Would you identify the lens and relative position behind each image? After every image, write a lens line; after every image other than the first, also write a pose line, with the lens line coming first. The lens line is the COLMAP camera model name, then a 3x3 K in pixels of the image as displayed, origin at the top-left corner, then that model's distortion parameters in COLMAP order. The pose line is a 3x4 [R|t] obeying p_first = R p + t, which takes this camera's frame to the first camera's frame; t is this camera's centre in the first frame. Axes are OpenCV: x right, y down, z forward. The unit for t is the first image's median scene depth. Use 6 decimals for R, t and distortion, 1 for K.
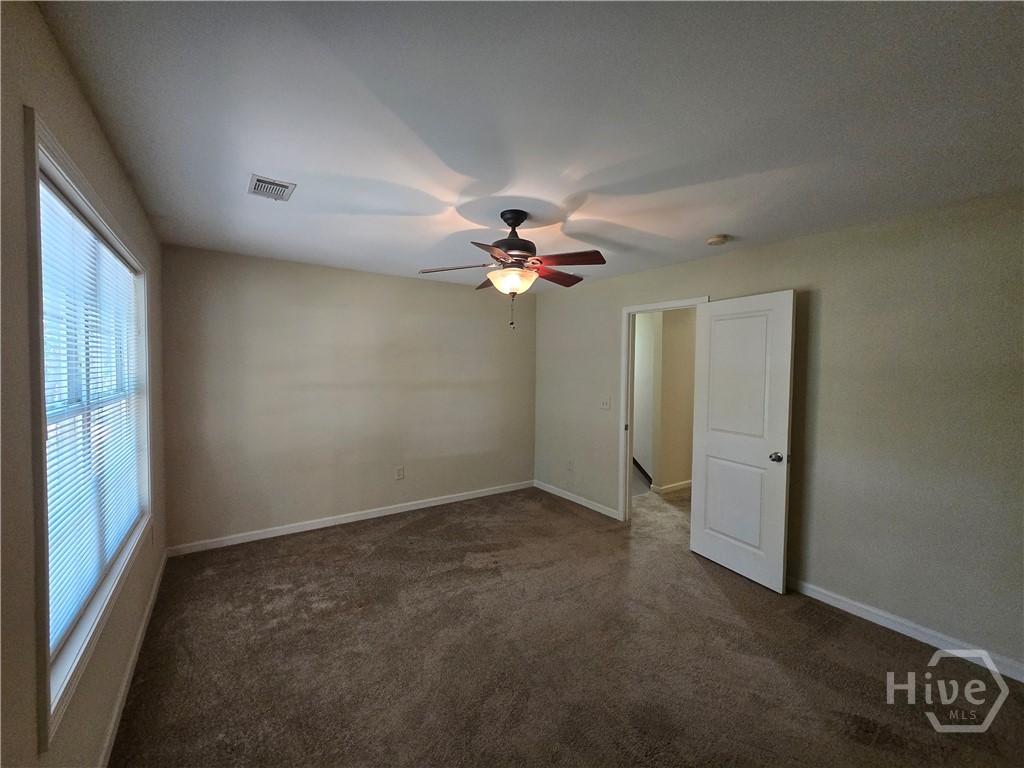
lens RADIAL K [[419.5, 0, 507.9], [0, 419.5, 380.5], [0, 0, 1]] dist [0.002247, 0.000485]
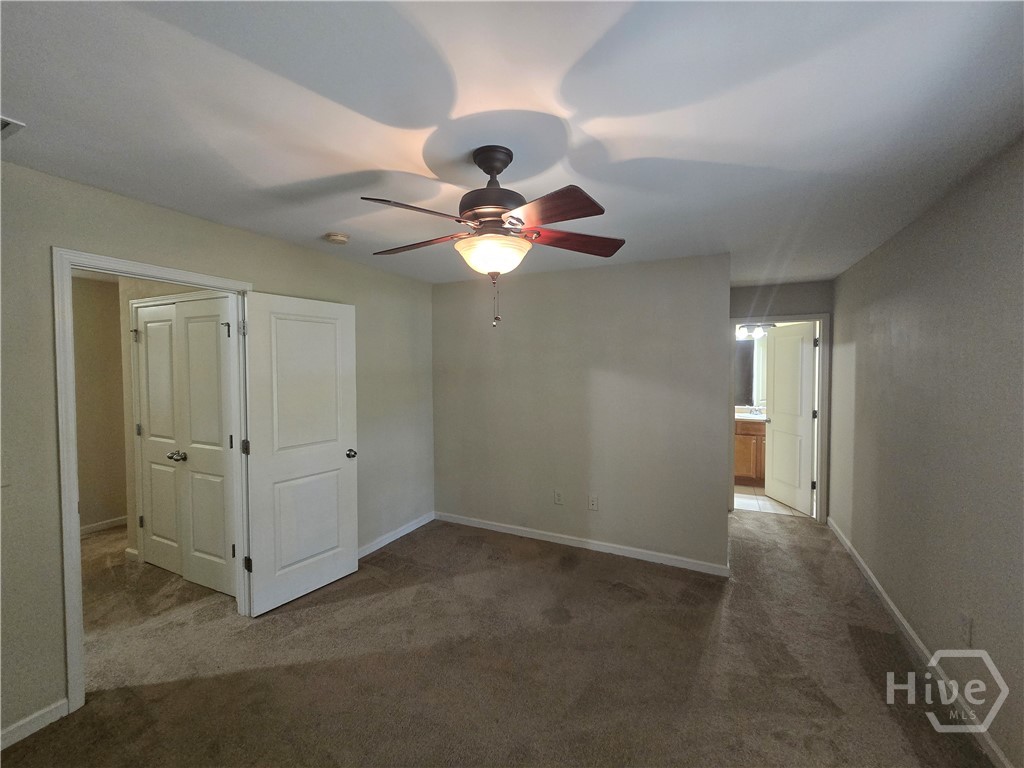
lens RADIAL K [[419.5, 0, 507.9], [0, 419.5, 380.5], [0, 0, 1]] dist [0.002247, 0.000485]
pose [[-0.486349, -0.039765, 0.872859, -0.544475], [0.024235, 0.997966, 0.058968, -0.068823], [-0.873428, 0.049833, -0.484396, 1.204063]]
